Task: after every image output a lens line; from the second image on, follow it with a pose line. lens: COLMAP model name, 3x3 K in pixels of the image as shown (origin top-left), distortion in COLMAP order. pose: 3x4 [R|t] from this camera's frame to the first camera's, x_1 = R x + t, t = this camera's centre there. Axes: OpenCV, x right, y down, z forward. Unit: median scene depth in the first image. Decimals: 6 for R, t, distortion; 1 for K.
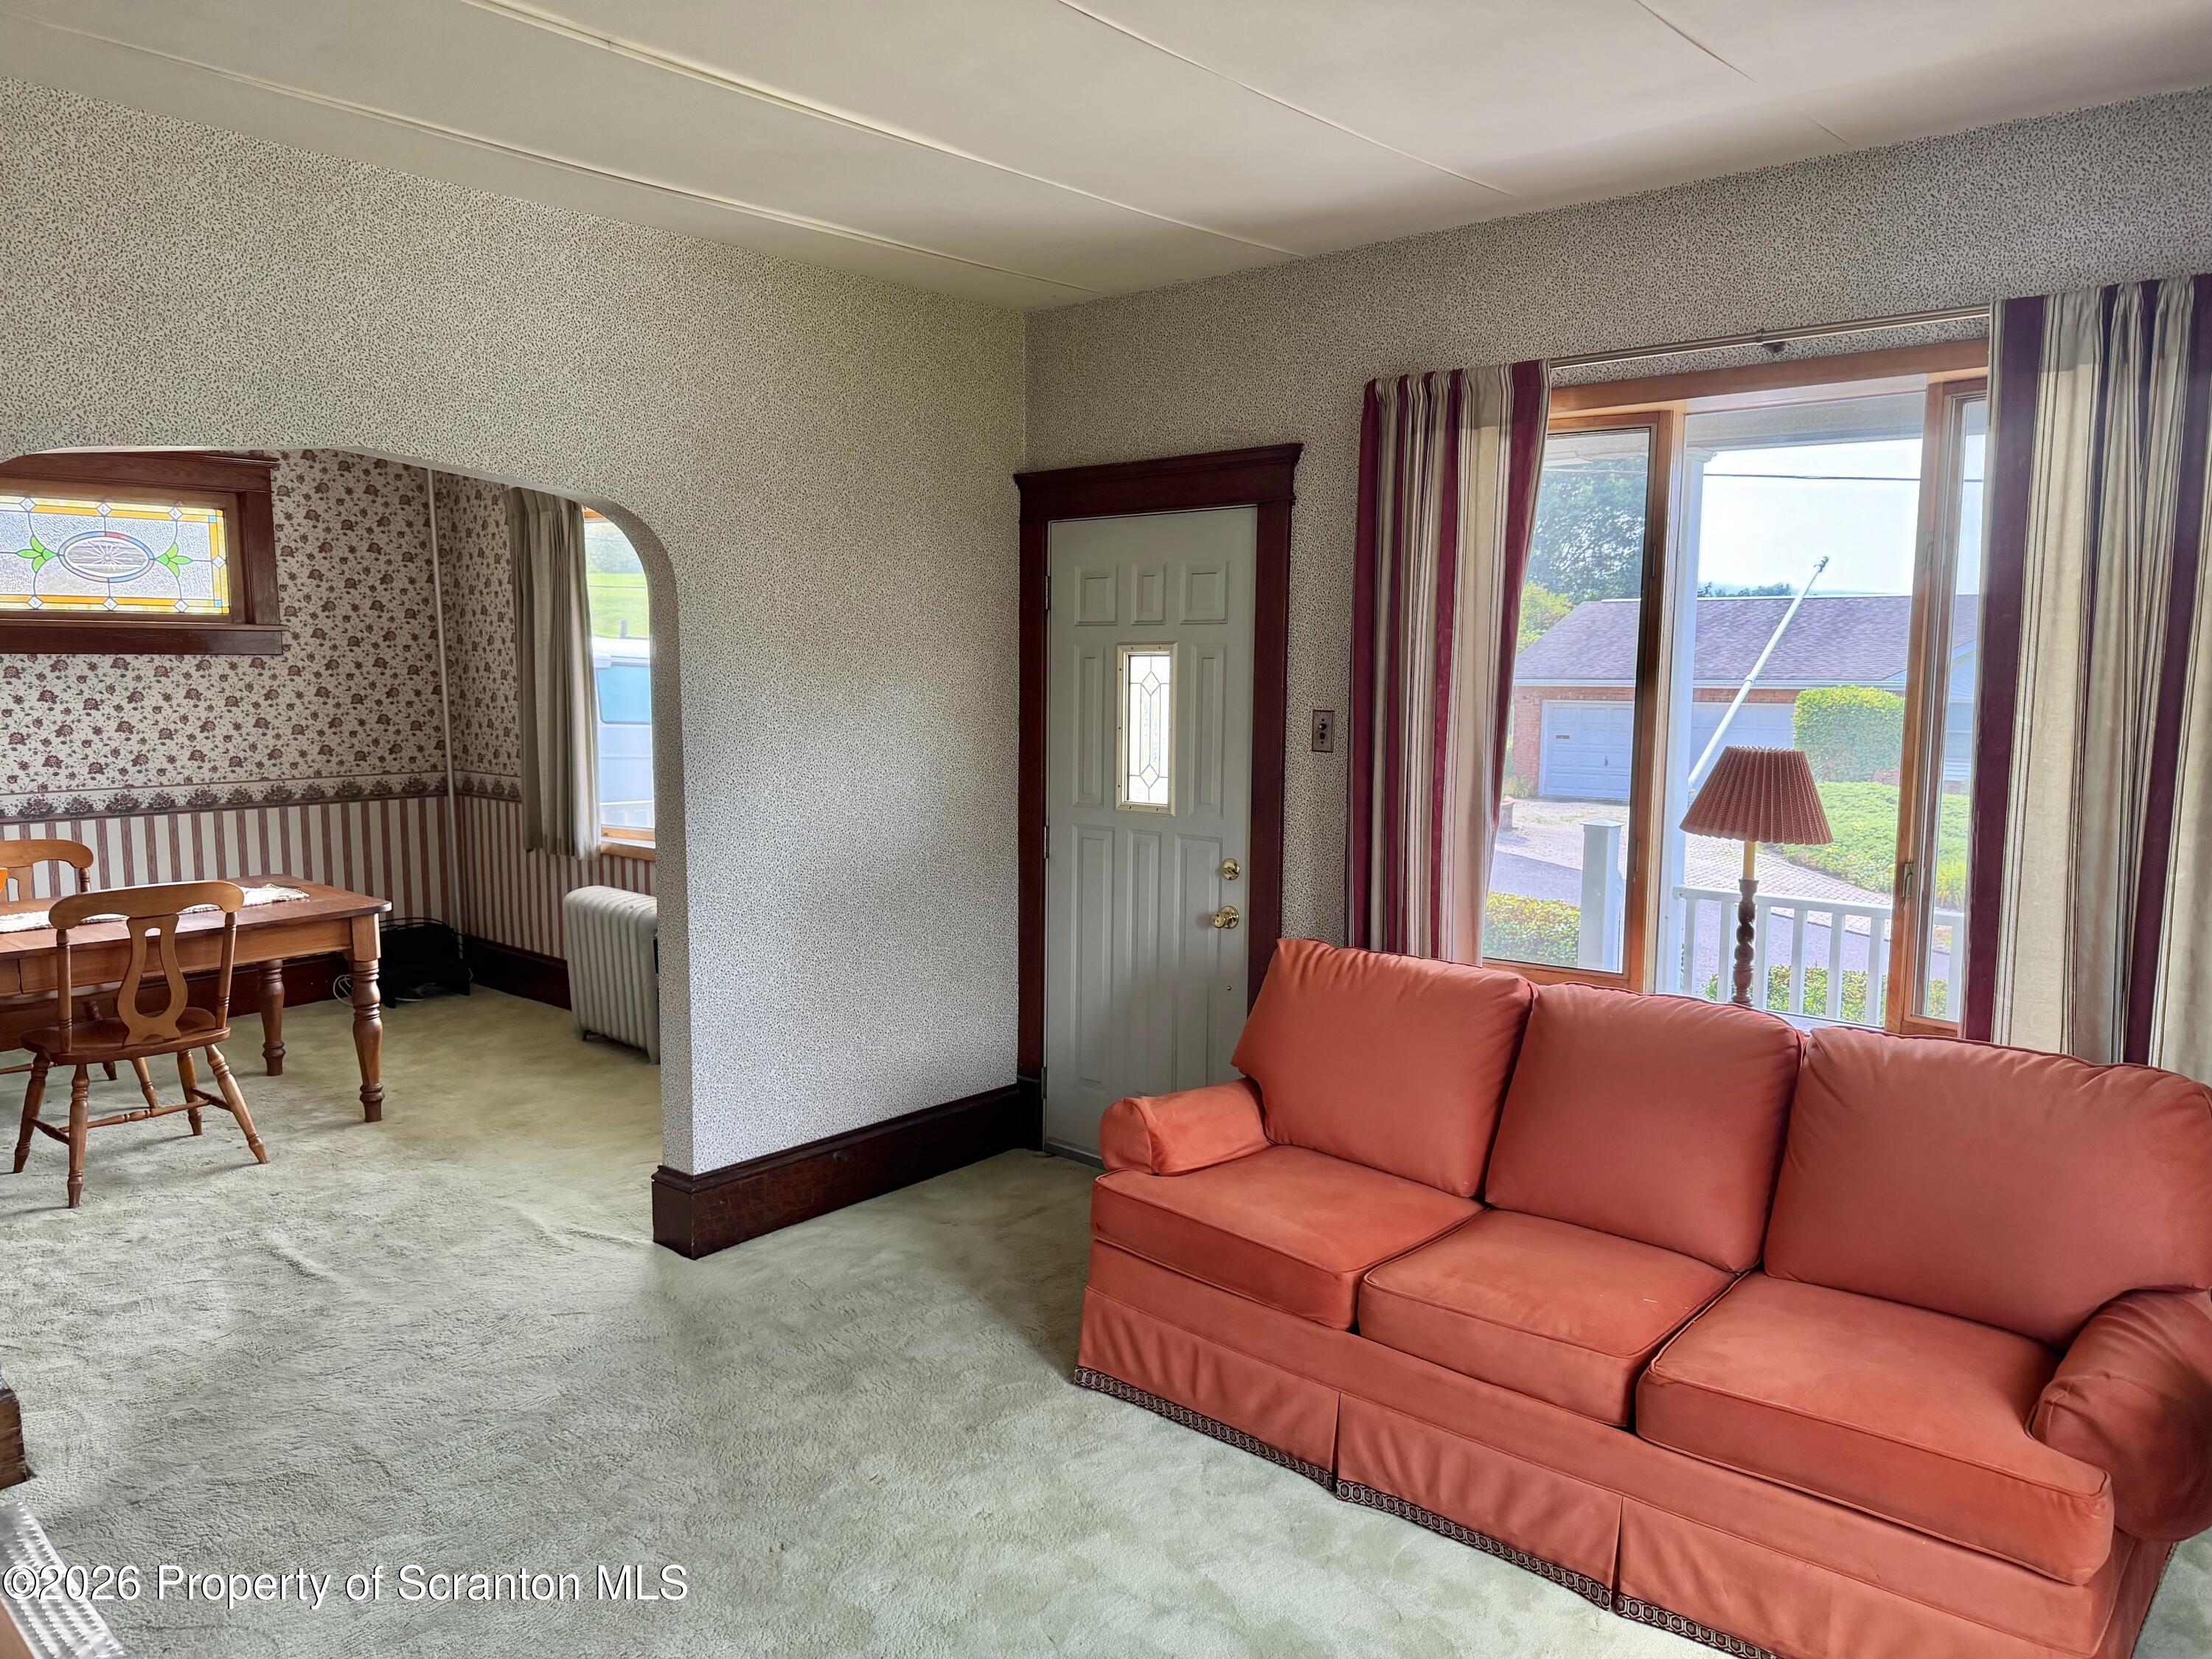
lens RADIAL K [[1549.4, 0, 1106.0], [0, 1549.4, 829.5], [0, 0, 1]] dist [-0.035735, -0.001810]
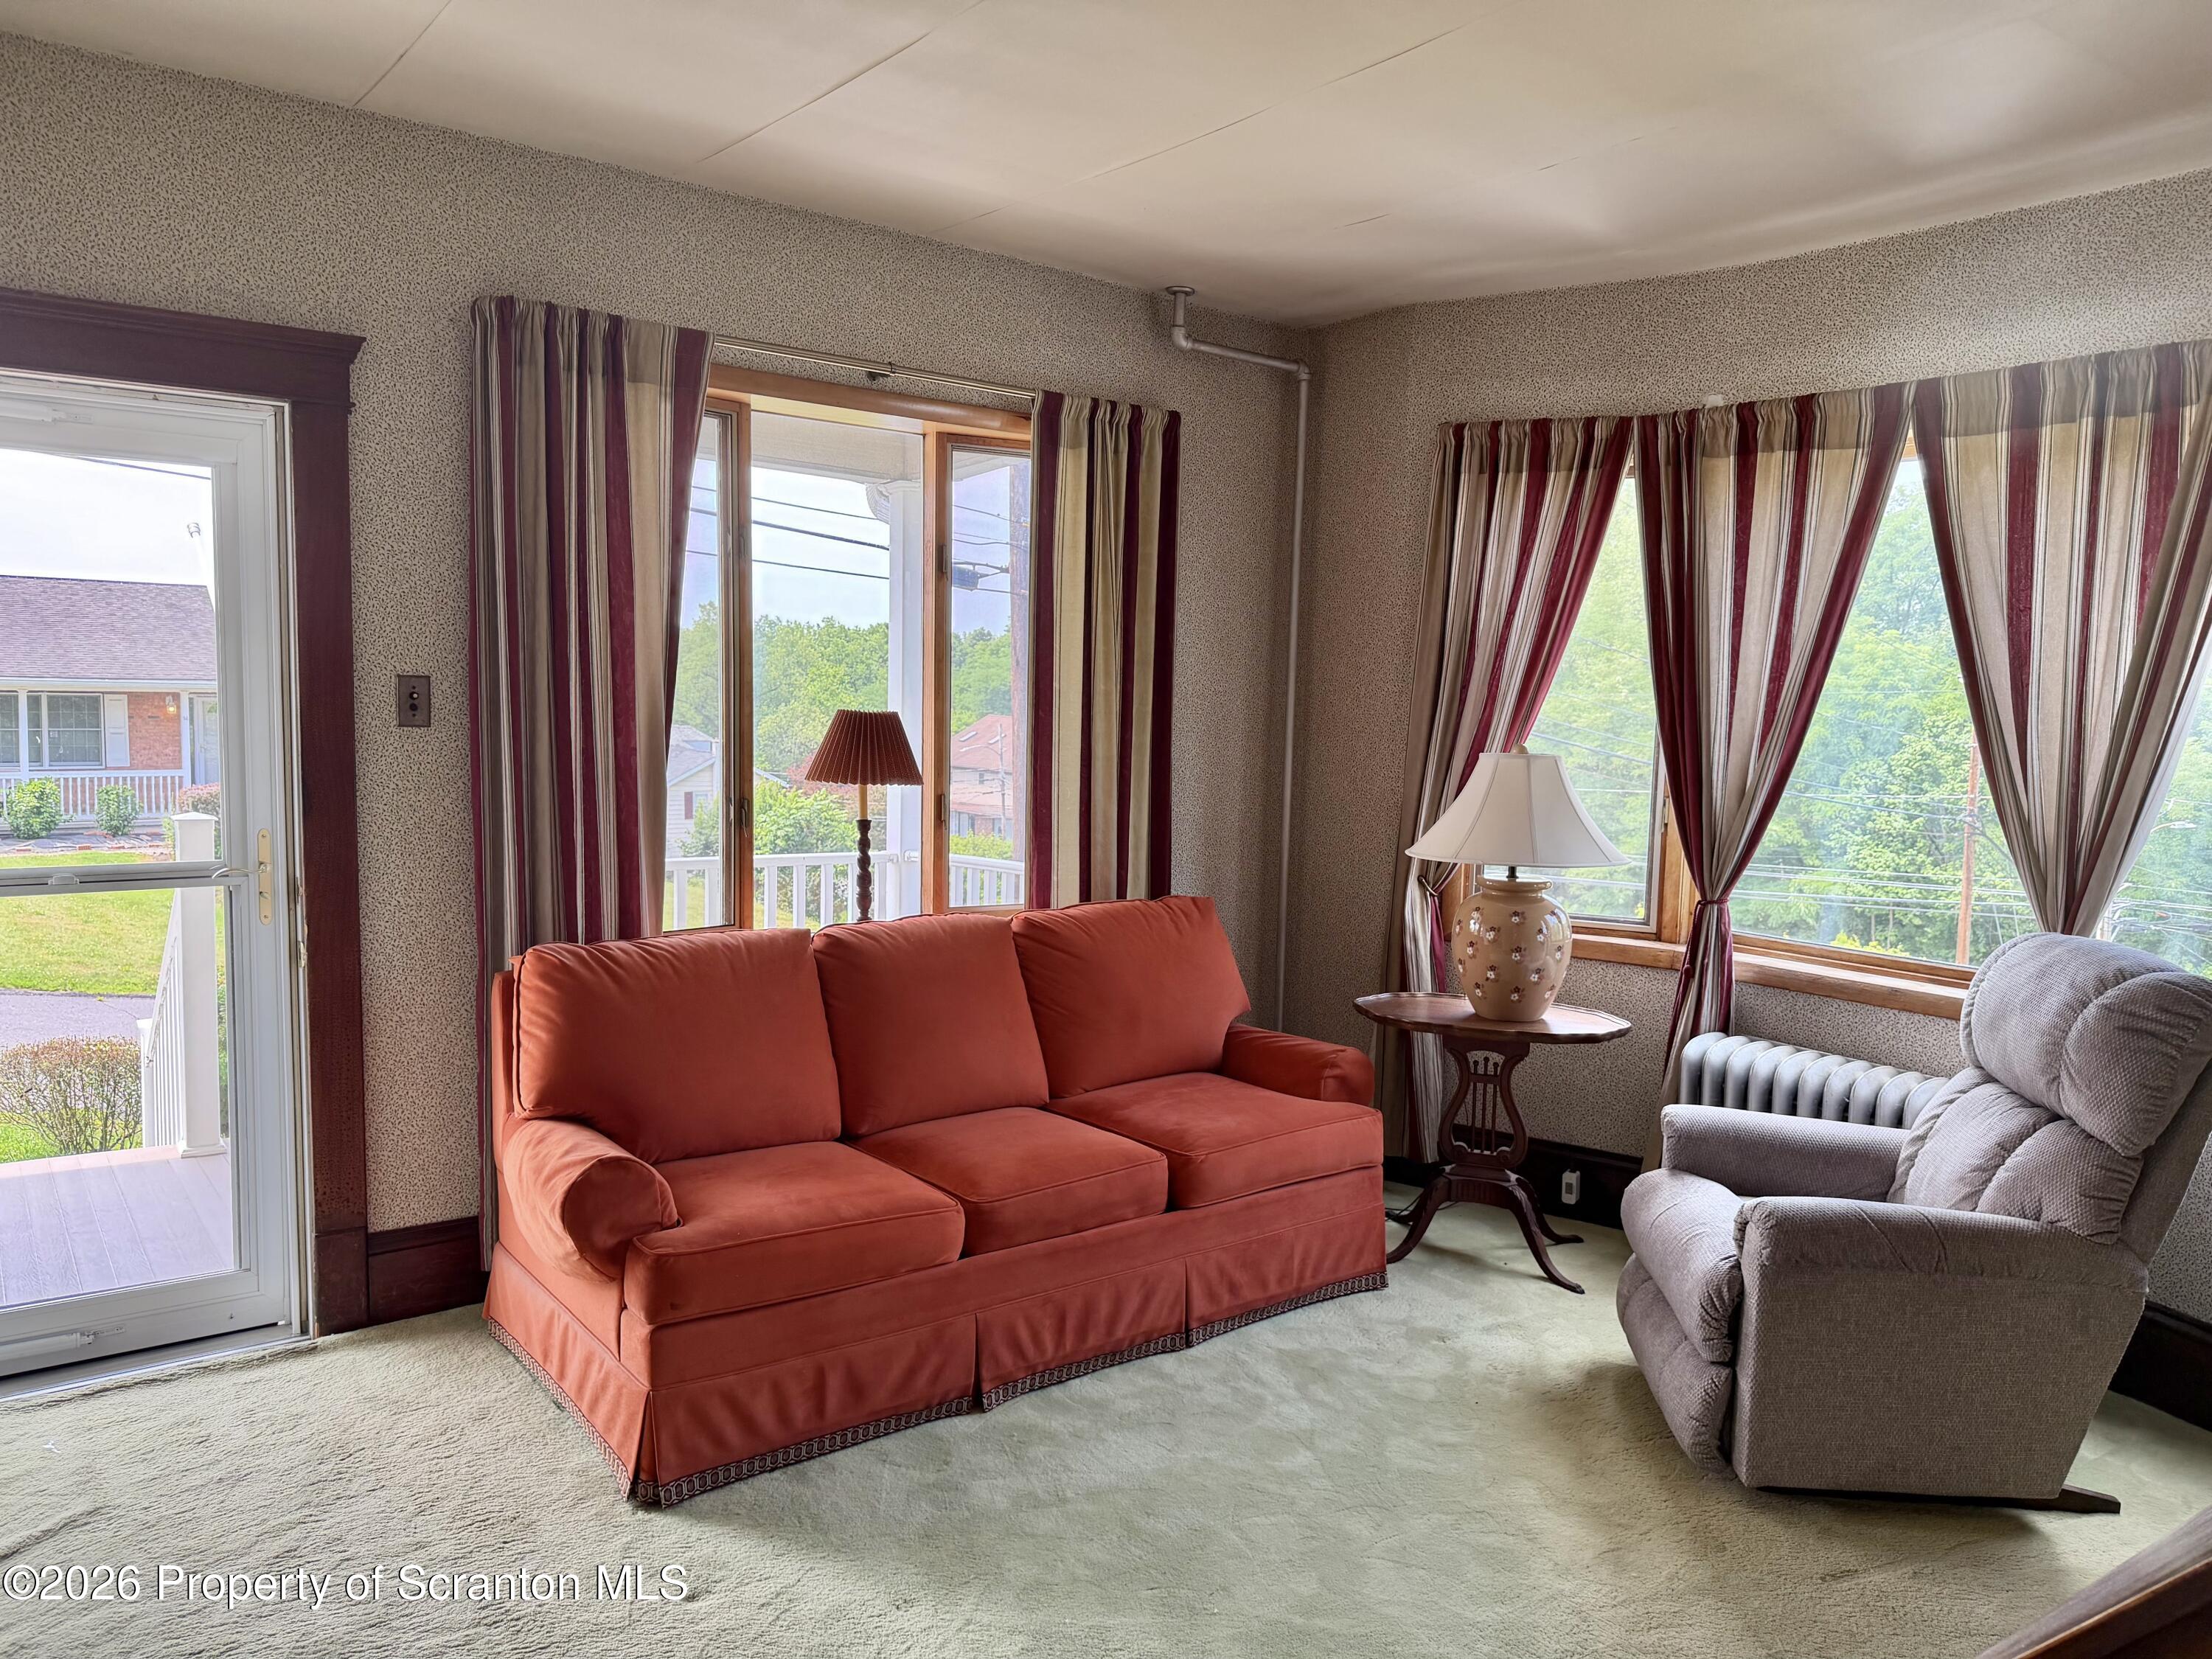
lens RADIAL K [[1549.4, 0, 1106.0], [0, 1549.4, 829.5], [0, 0, 1]] dist [-0.035735, -0.001810]
pose [[0.172714, -0.078355, 0.981851, -0.729814], [0.086549, 0.994182, 0.064114, -0.019992], [-0.981162, 0.073905, 0.178490, 0.607886]]
